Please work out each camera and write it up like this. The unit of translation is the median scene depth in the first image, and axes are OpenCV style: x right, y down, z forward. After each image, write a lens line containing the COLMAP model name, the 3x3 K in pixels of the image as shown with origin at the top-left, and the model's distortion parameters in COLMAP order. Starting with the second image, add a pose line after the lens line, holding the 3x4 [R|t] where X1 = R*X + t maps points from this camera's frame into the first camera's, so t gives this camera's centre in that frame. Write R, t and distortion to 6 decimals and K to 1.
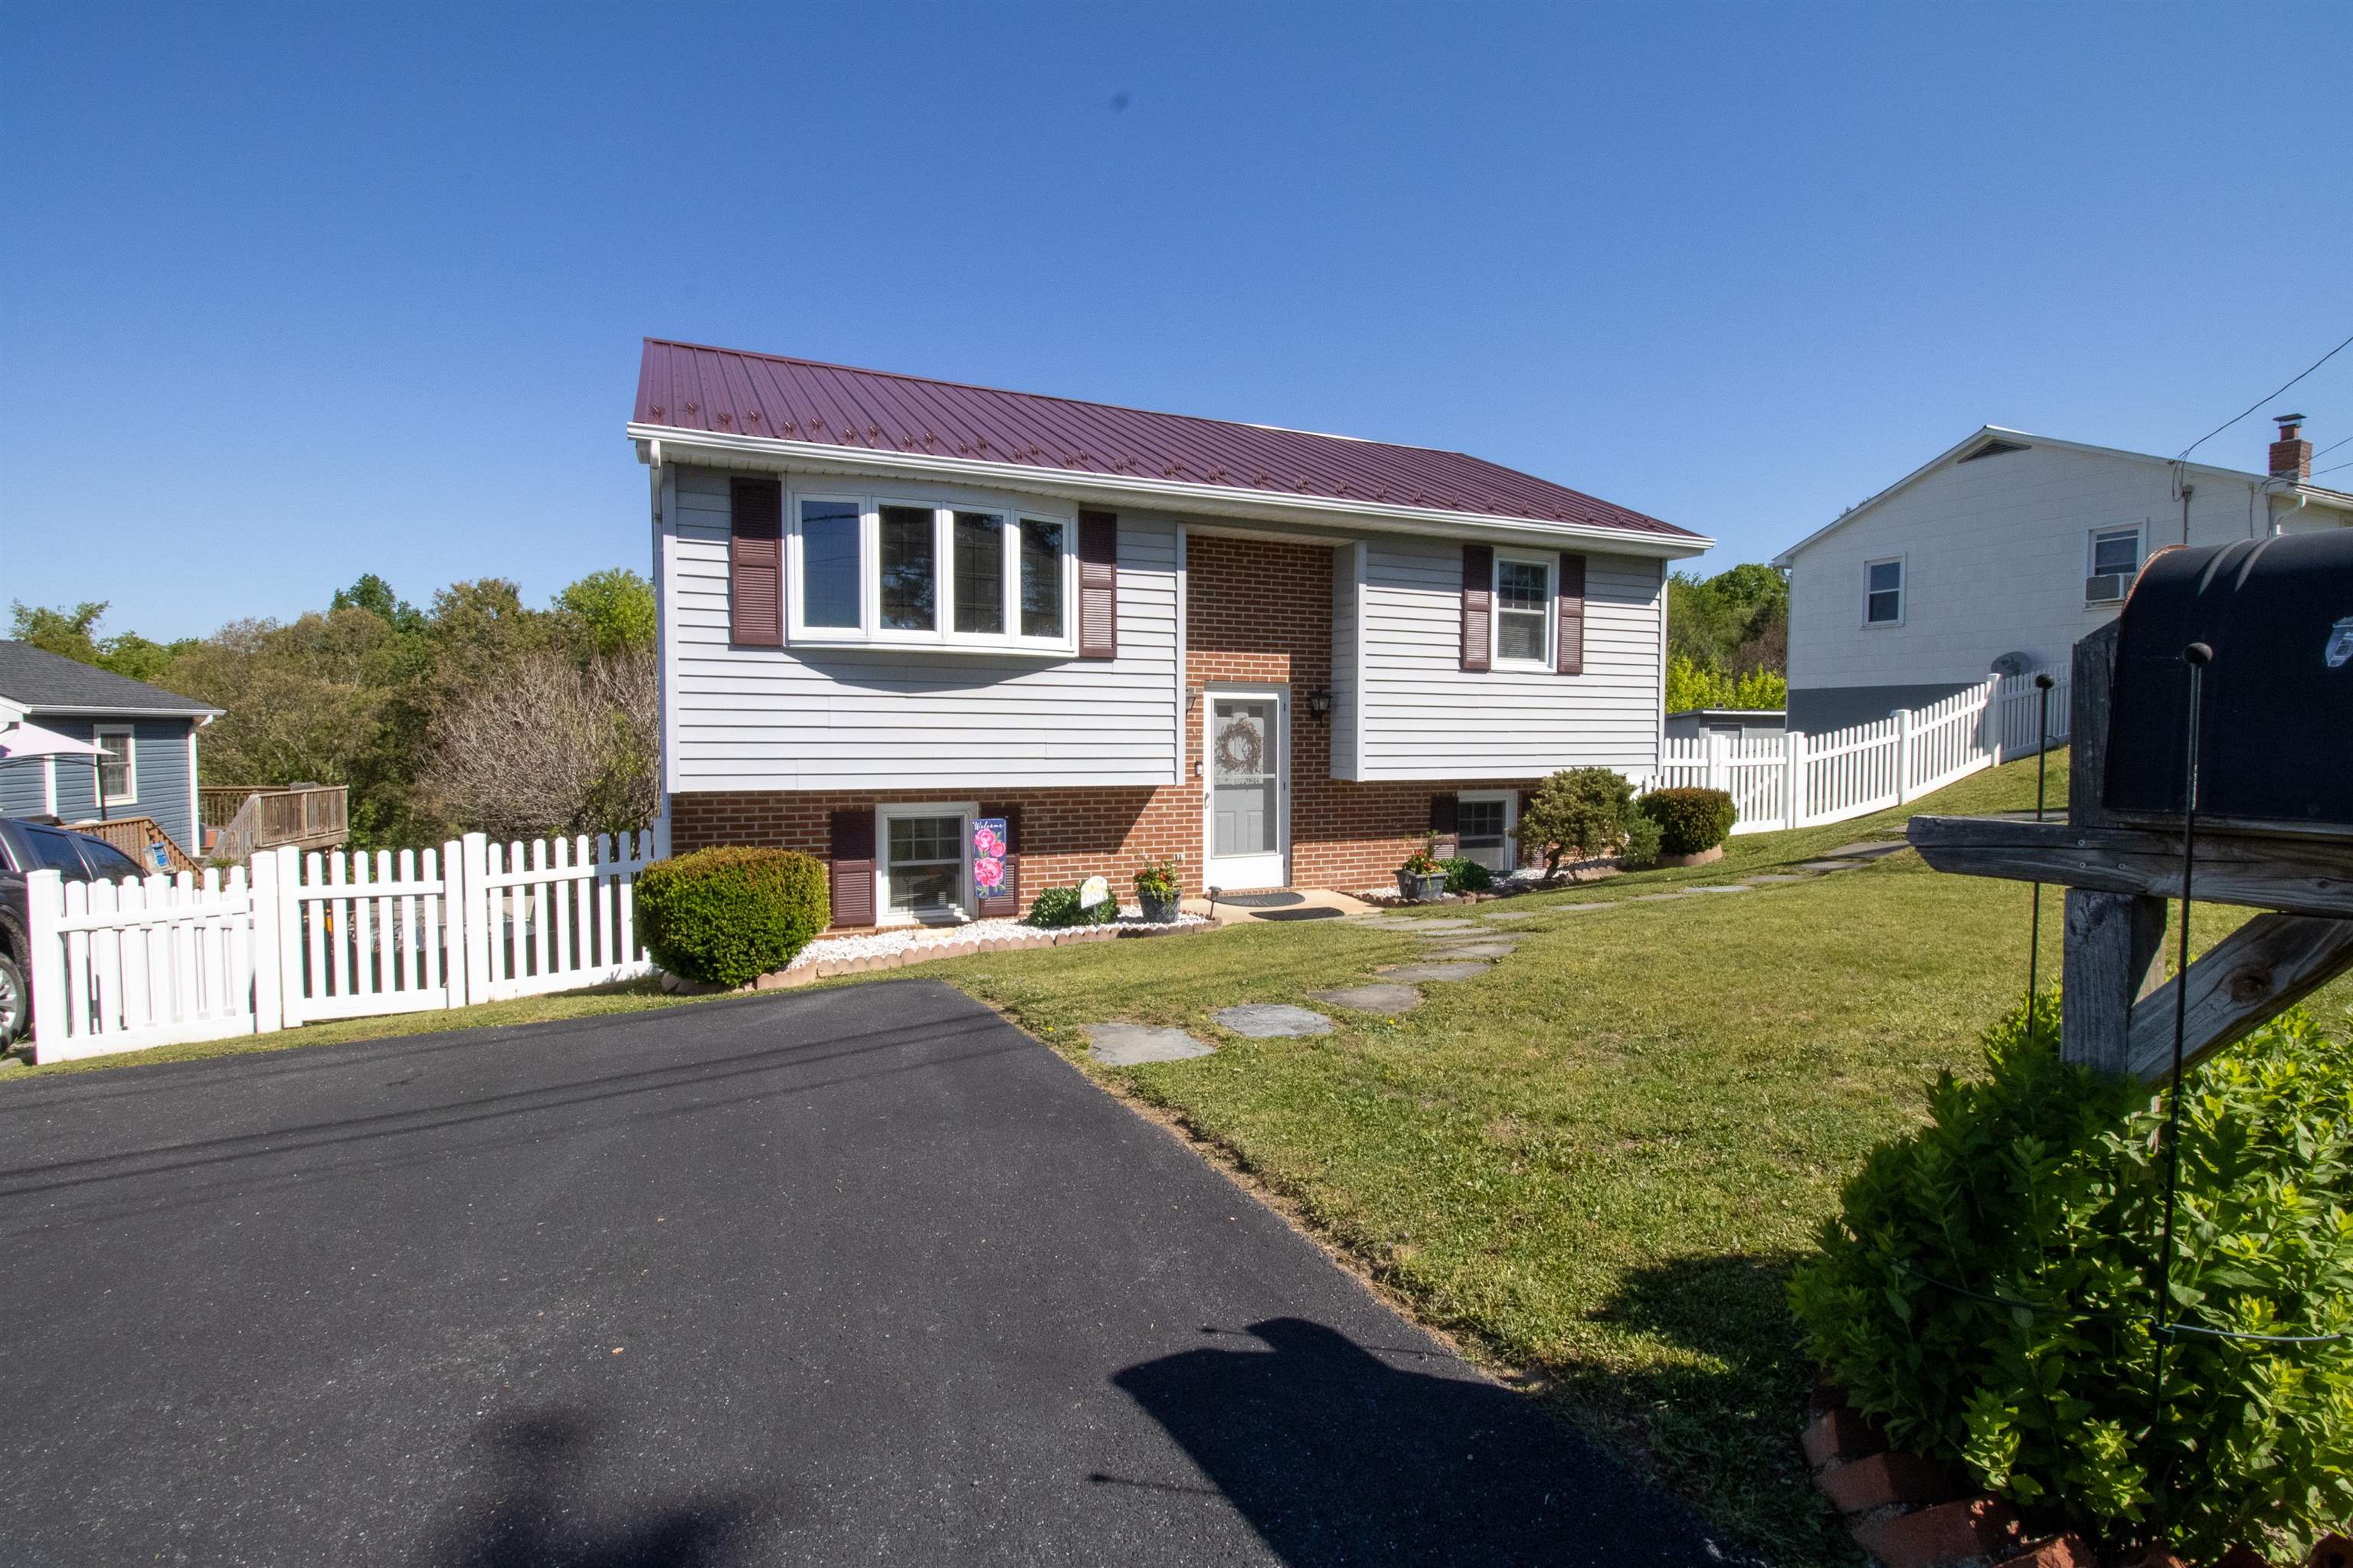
lens RADIAL K [[1098.8, 0, 1187.9], [0, 1098.8, 783.6], [0, 0, 1]] dist [0.015079, -0.017314]
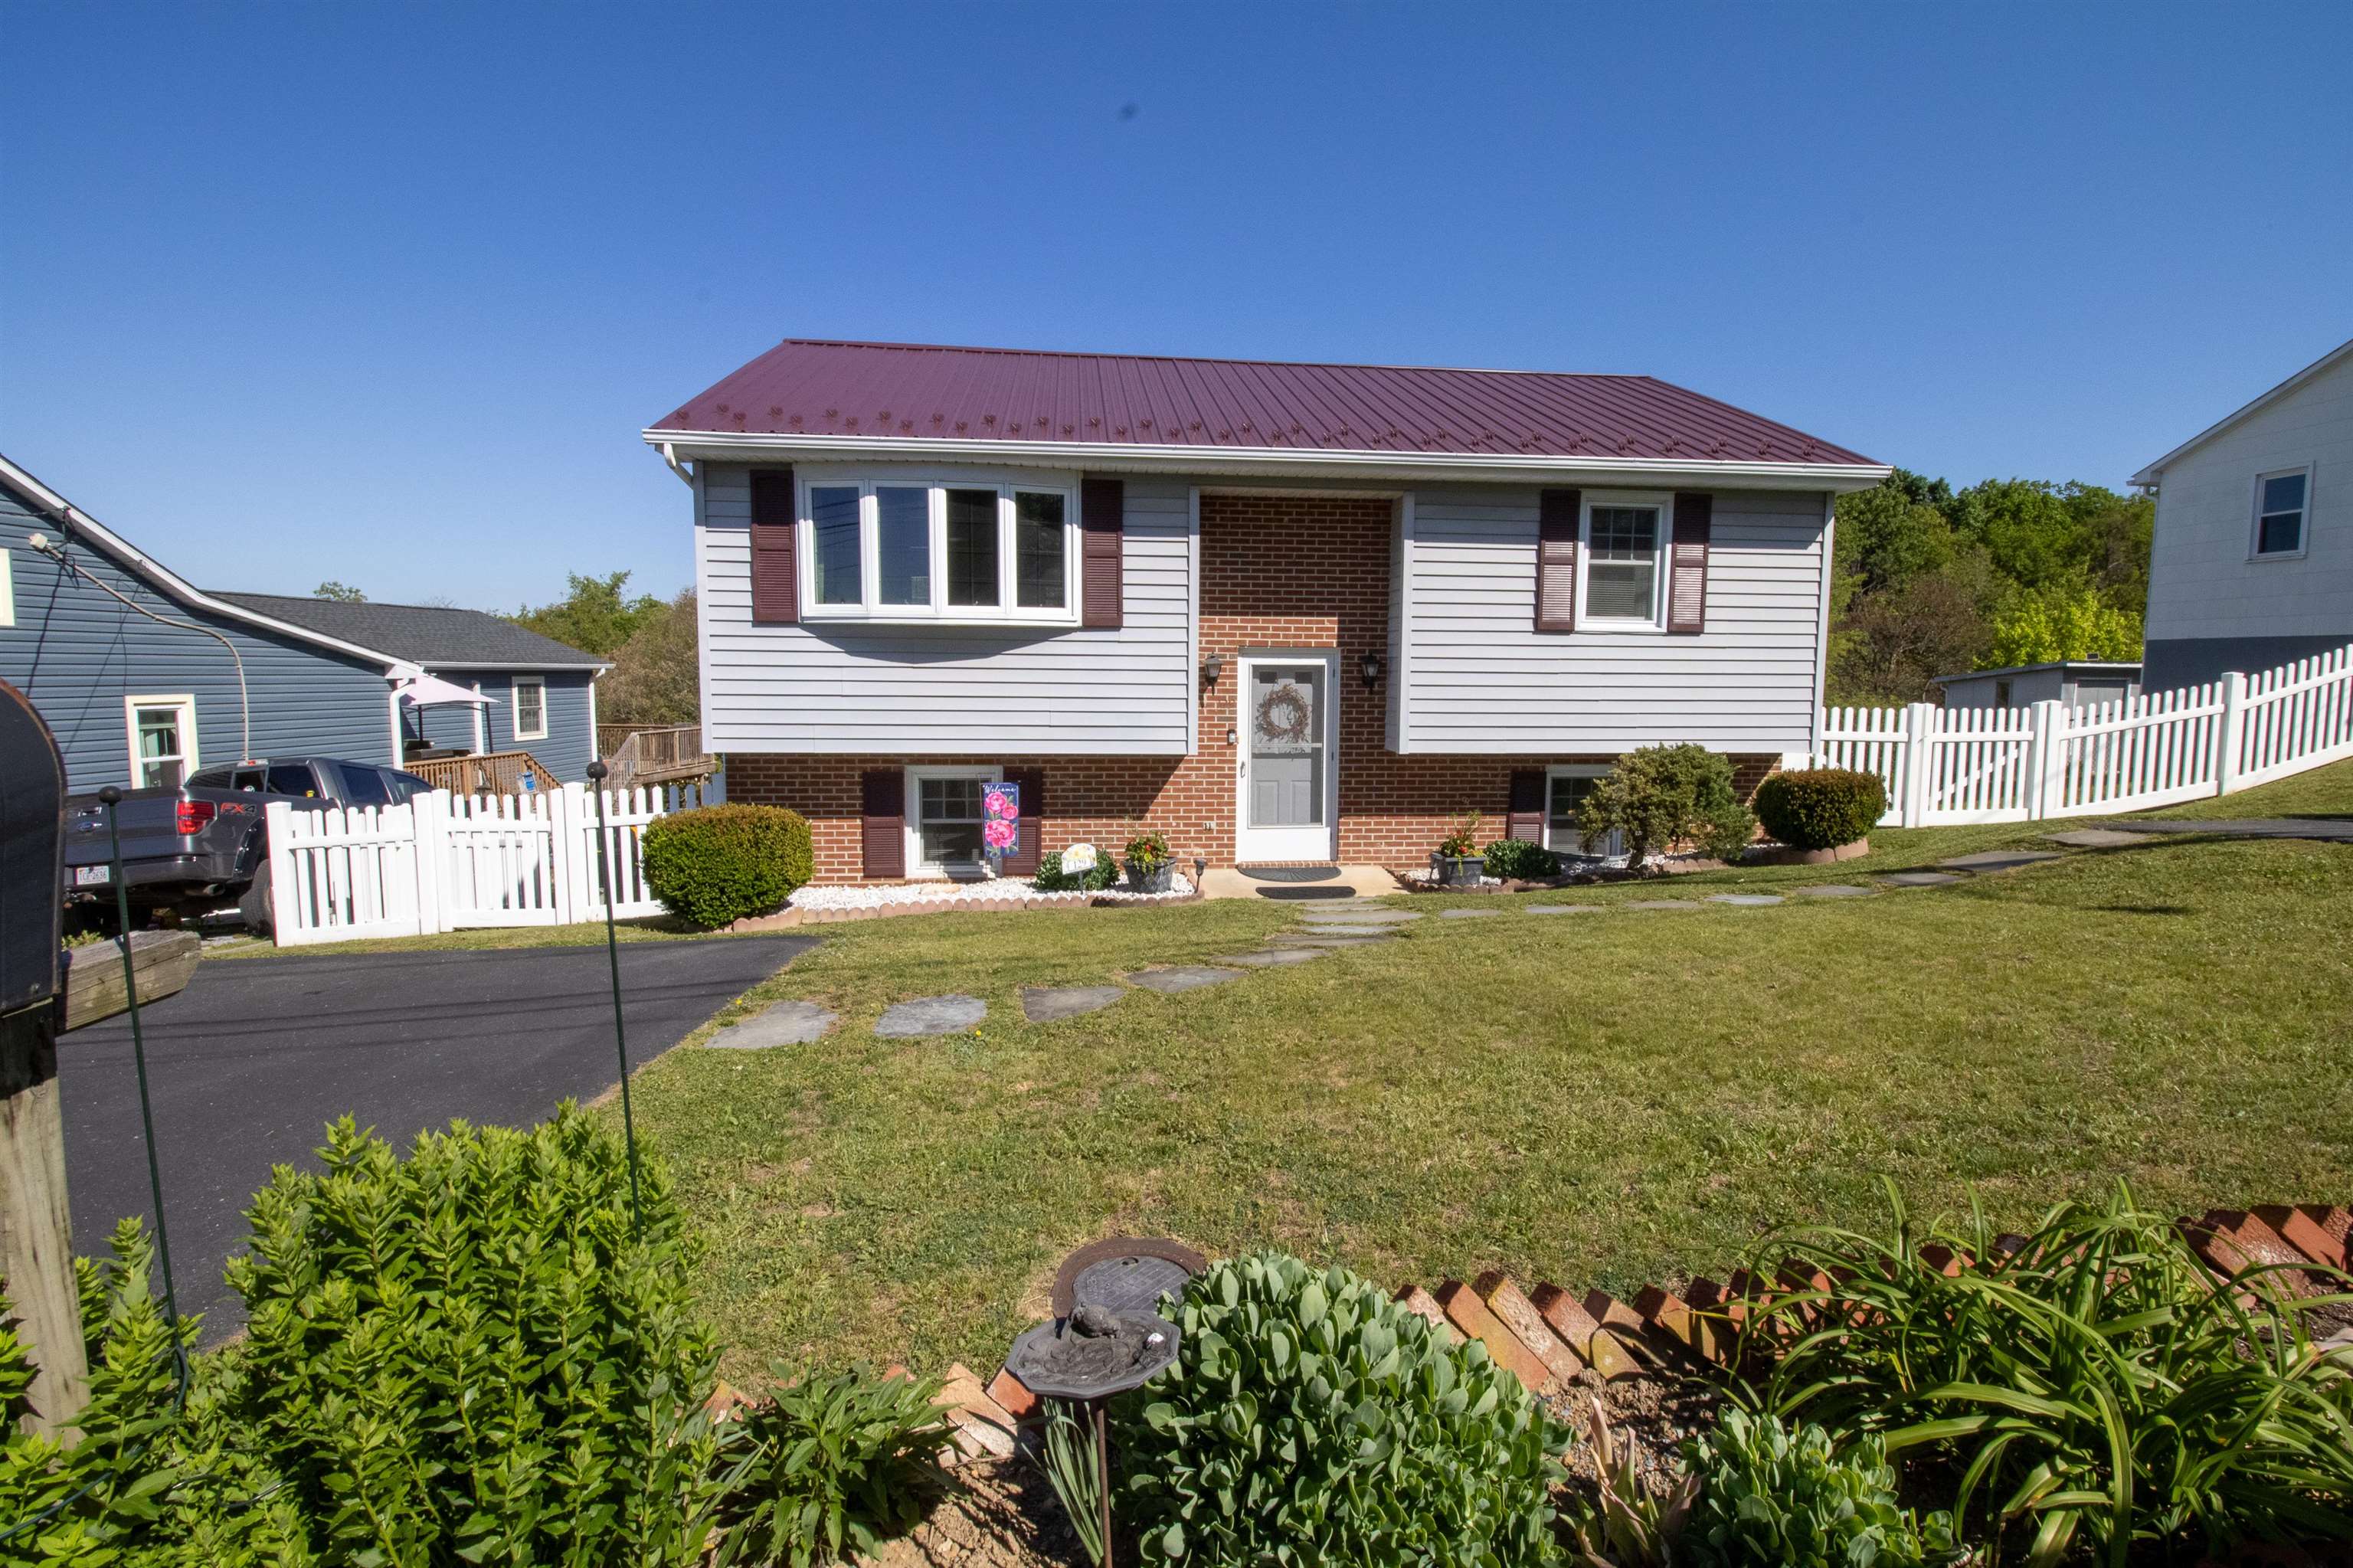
lens RADIAL K [[1085.2, 0, 1194.3], [0, 1085.2, 781.4], [0, 0, 1]] dist [0.019040, -0.024088]
pose [[0.947695, 0.034683, -0.317288, 0.289302], [-0.018517, 0.998379, 0.053826, -0.025493], [0.318640, -0.045136, 0.946801, 0.071449]]
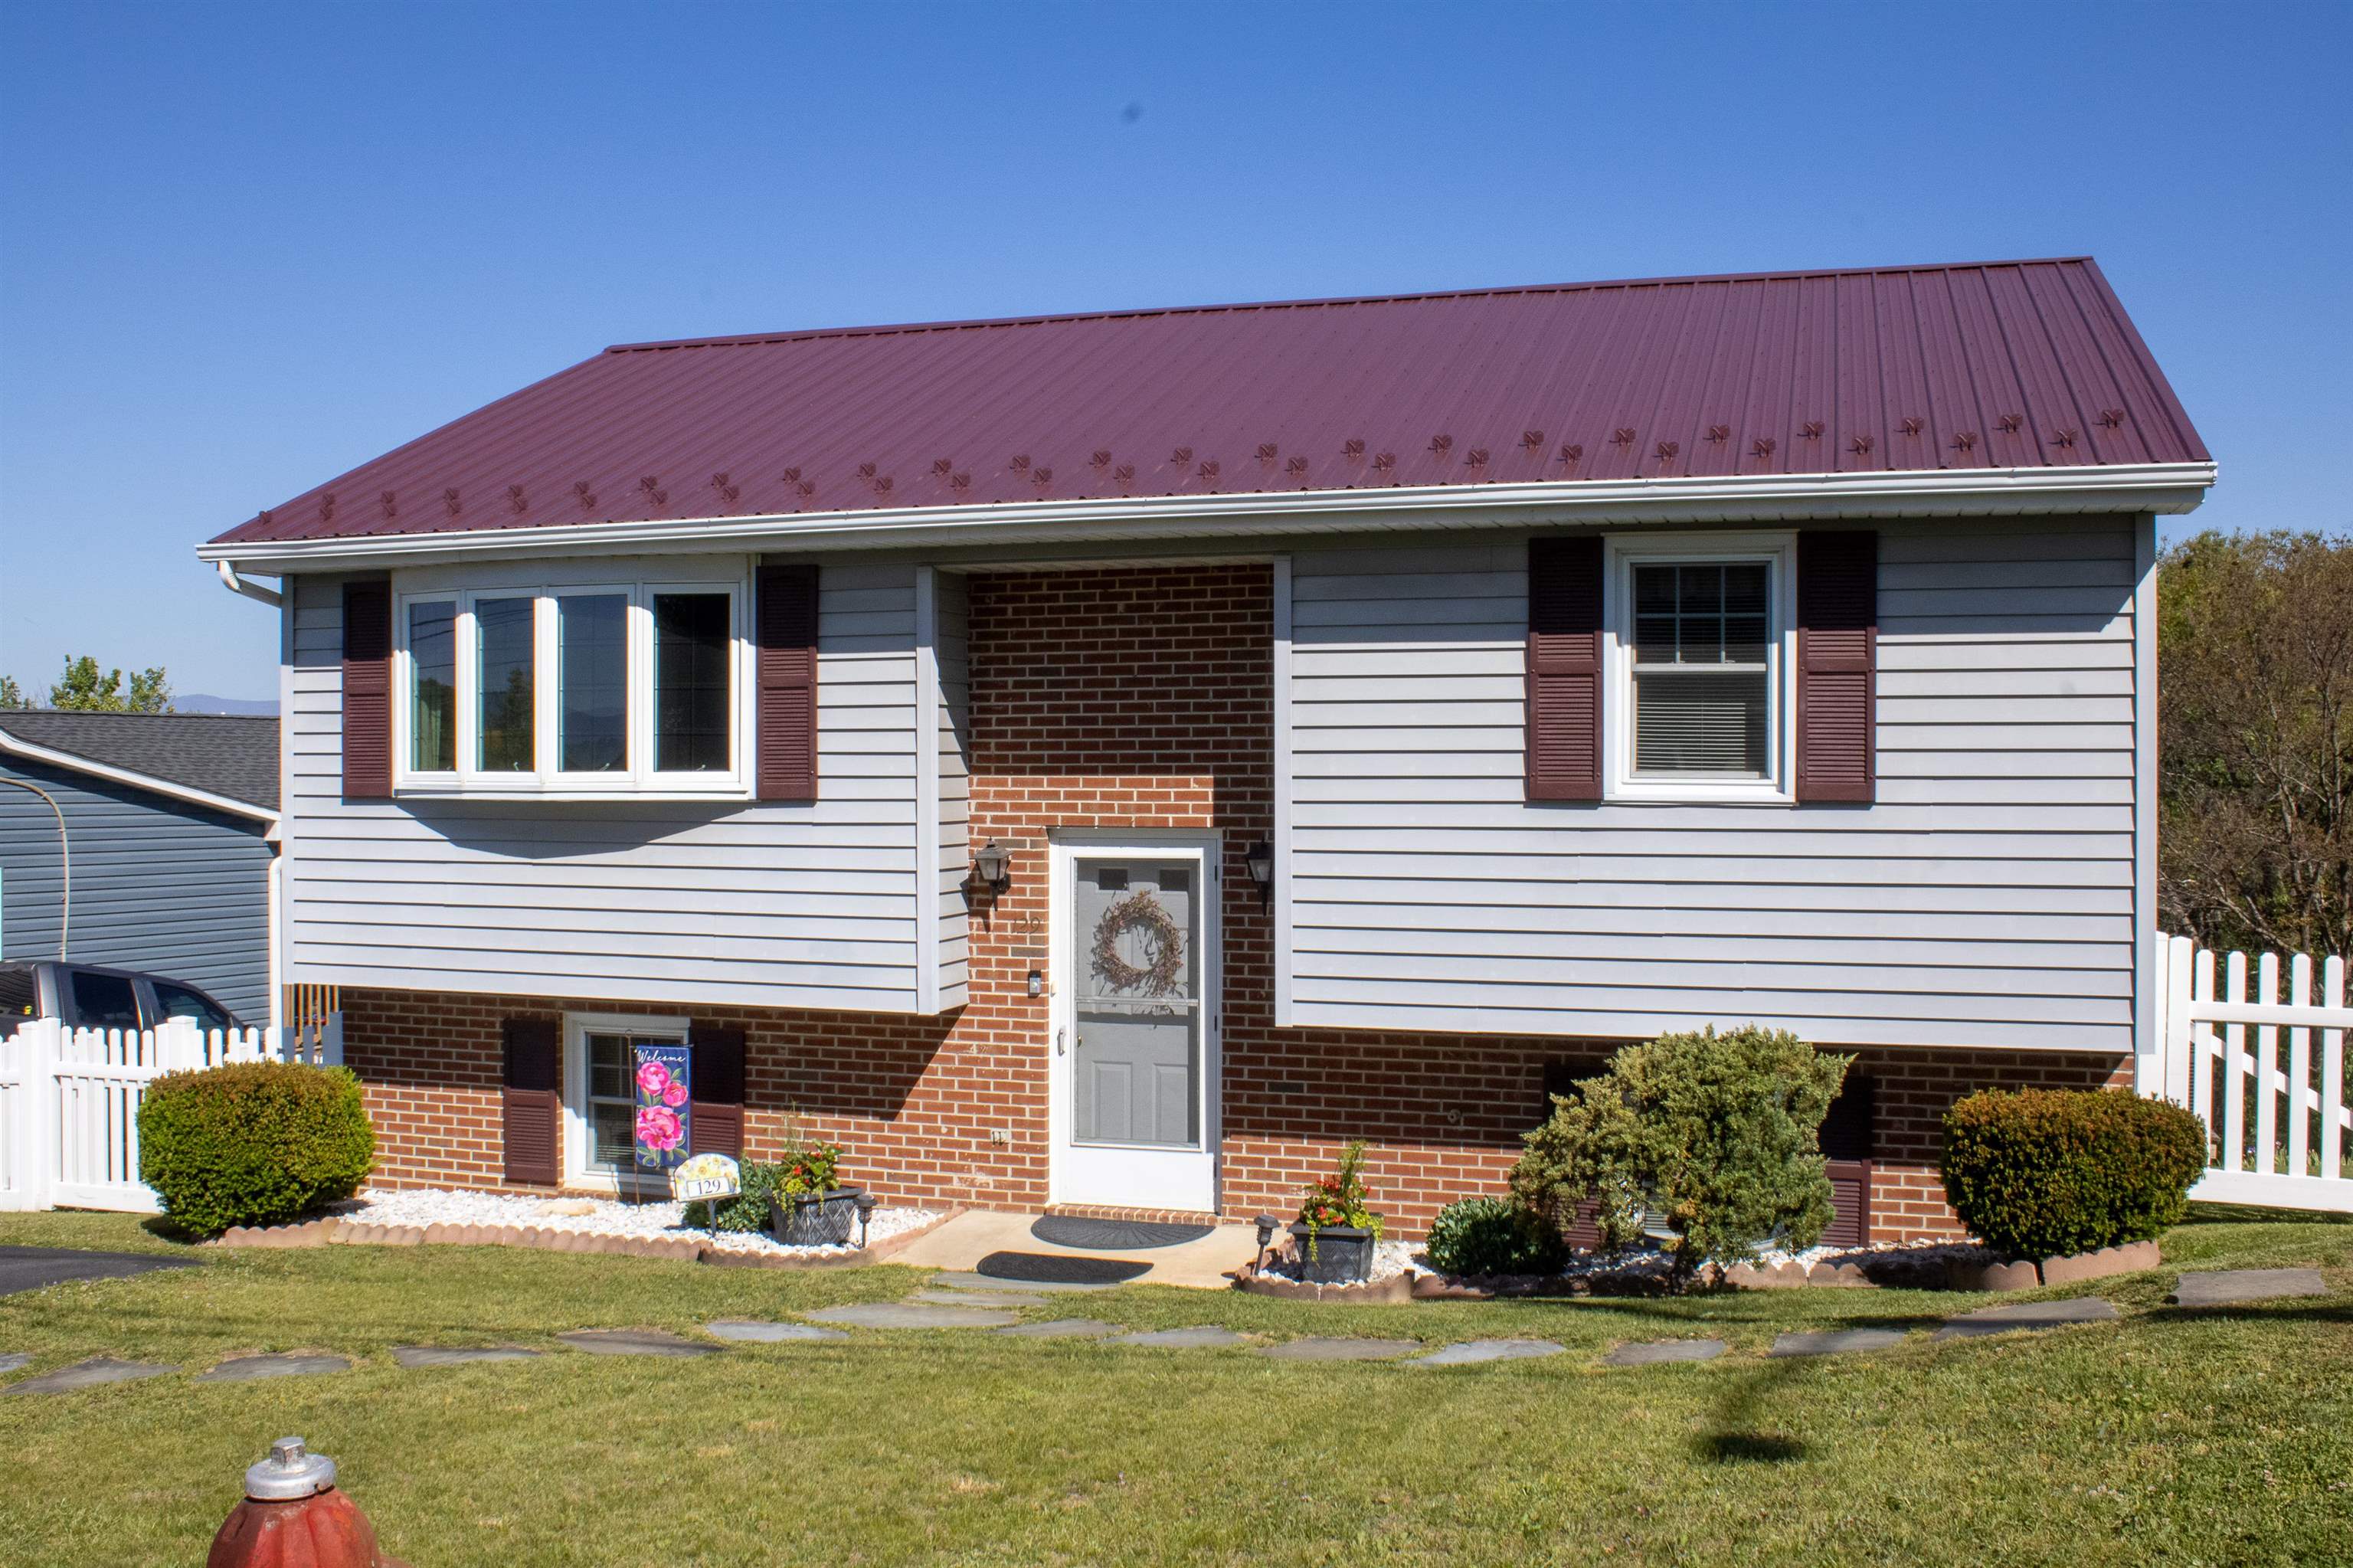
lens RADIAL K [[2129.6, 0, 1176.5], [0, 2129.6, 784.0], [0, 0, 1]] dist [-0.143694, 0.158636]
pose [[0.739133, -0.000513, -0.673560, 0.800789], [-0.028466, 0.999083, -0.031997, -0.083305], [0.672958, 0.042824, 0.738440, 0.244700]]
